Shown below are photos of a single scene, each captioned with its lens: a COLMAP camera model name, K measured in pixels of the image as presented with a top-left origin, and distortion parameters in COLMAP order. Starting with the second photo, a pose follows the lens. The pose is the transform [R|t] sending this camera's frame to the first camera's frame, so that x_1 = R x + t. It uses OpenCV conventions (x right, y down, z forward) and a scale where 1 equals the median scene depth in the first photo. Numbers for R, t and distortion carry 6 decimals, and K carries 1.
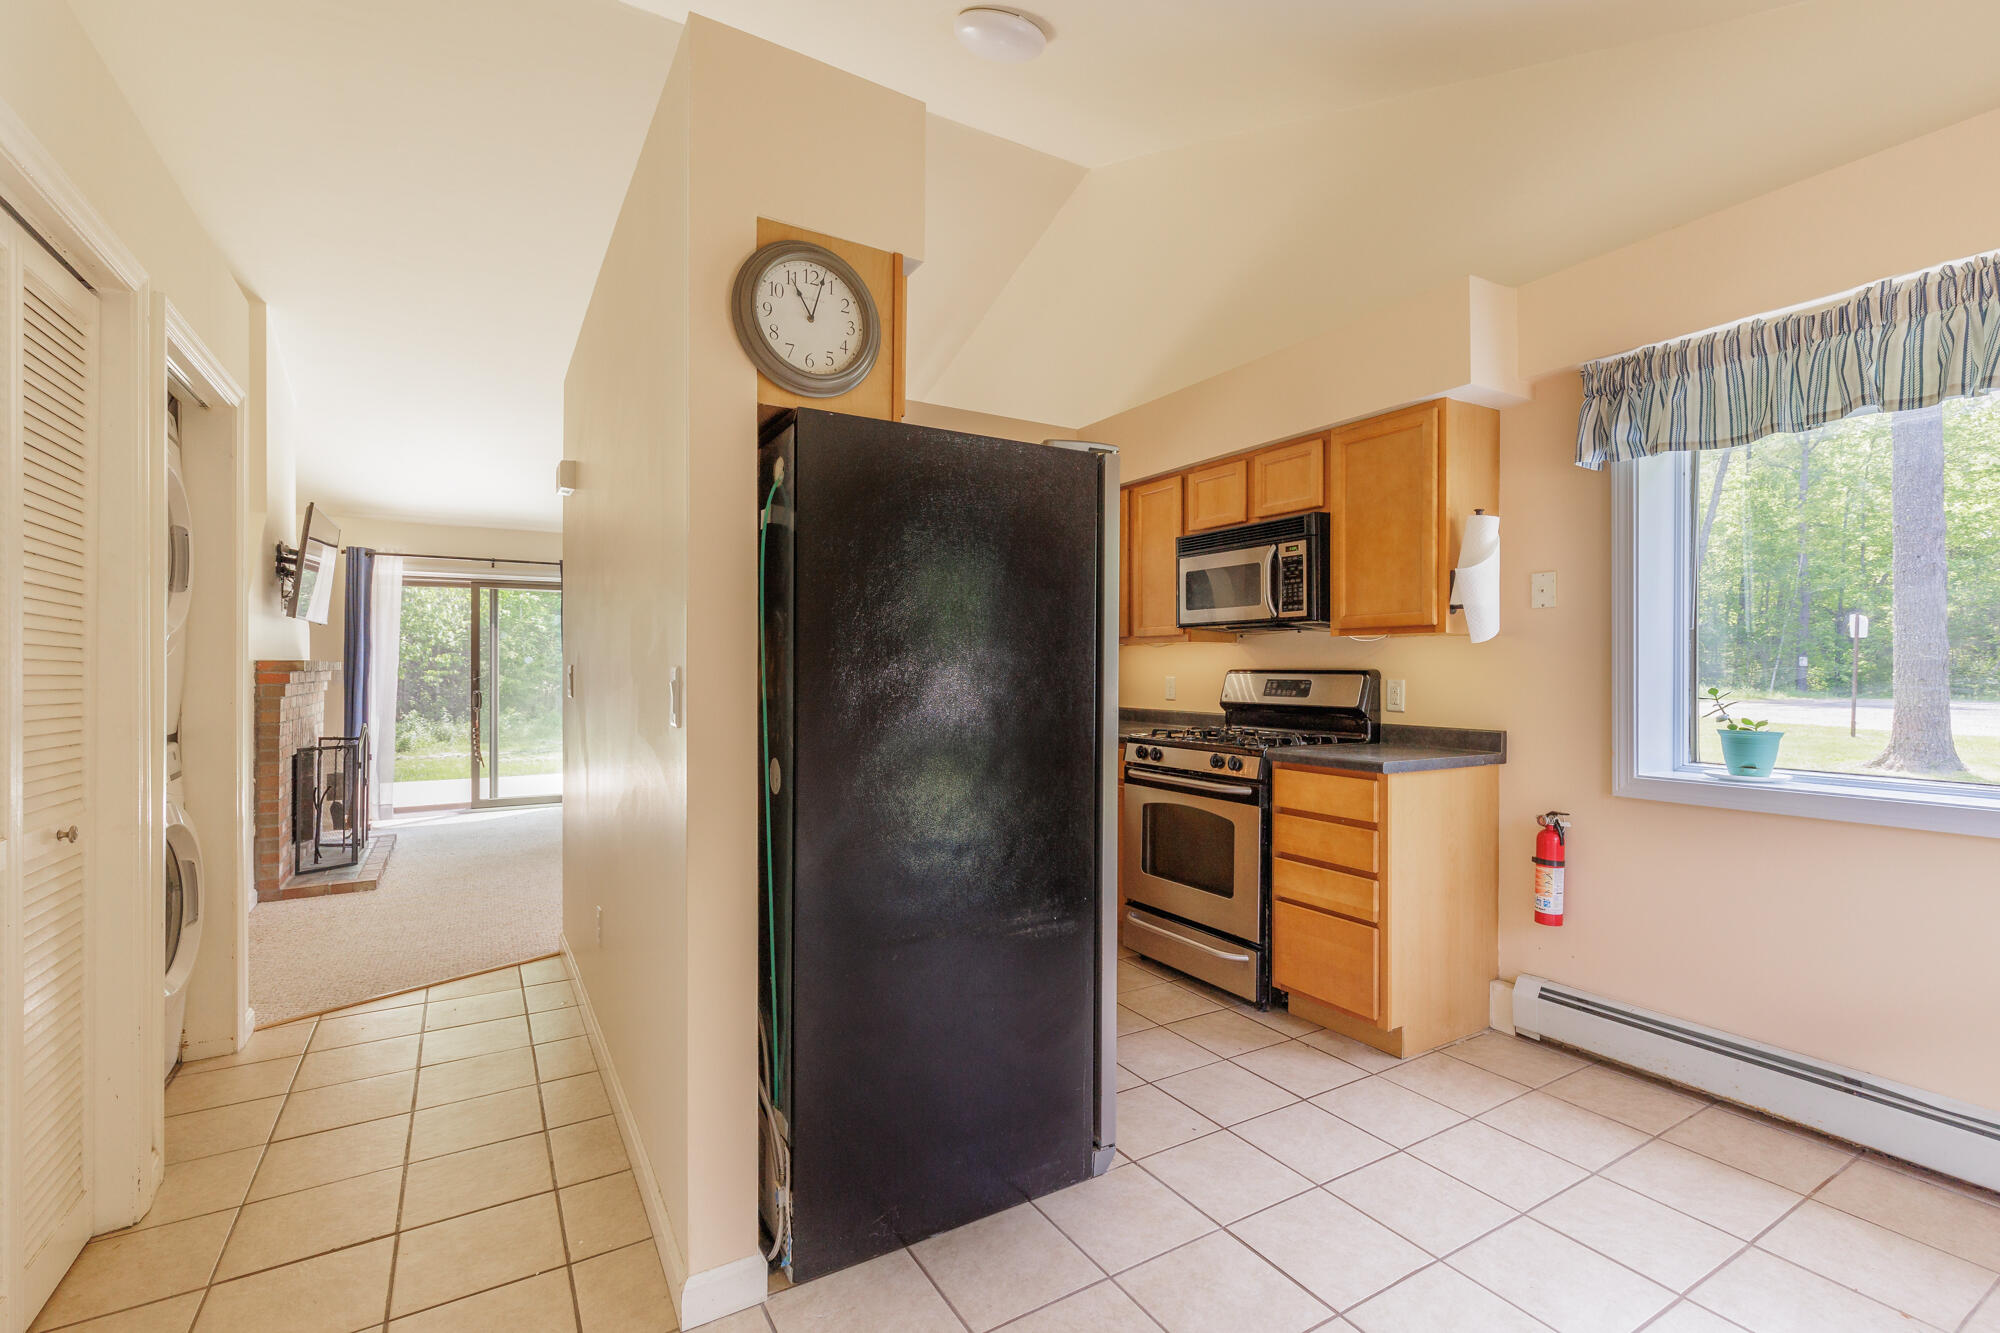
lens RADIAL K [[905.3, 0, 1005.5], [0, 905.3, 668.5], [0, 0, 1]] dist [-0.000387, -0.000003]
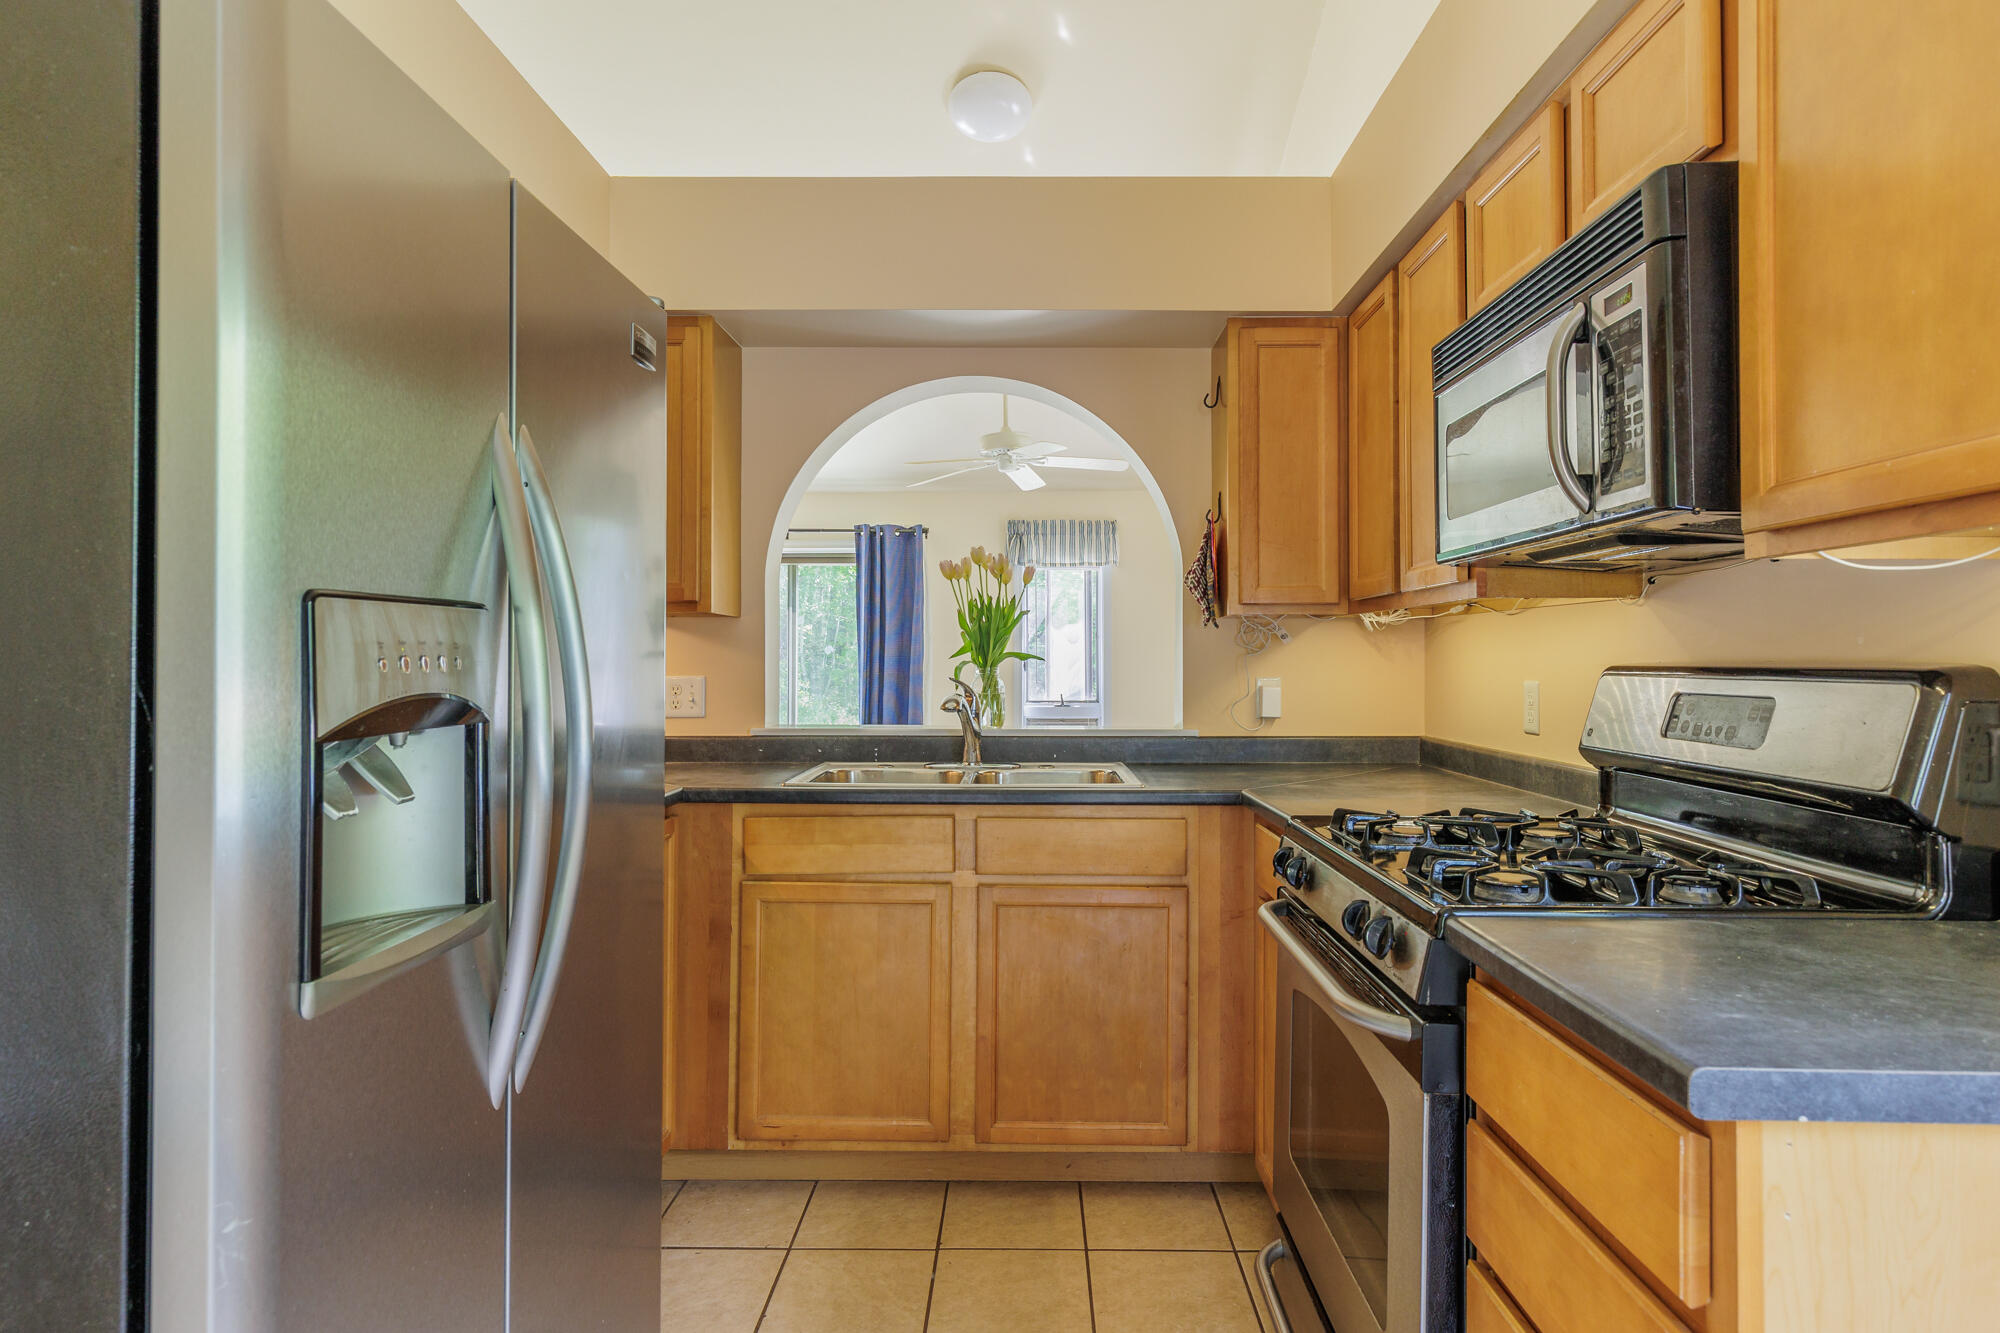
lens RADIAL K [[1117.9, 0, 1001.6], [0, 1117.9, 662.3], [0, 0, 1]] dist [0.003624, 0.000501]
pose [[0.846343, -0.003435, -0.532627, 0.337504], [0.003675, 0.999993, -0.000609, -0.001460], [0.532626, -0.001442, 0.846350, 0.528491]]
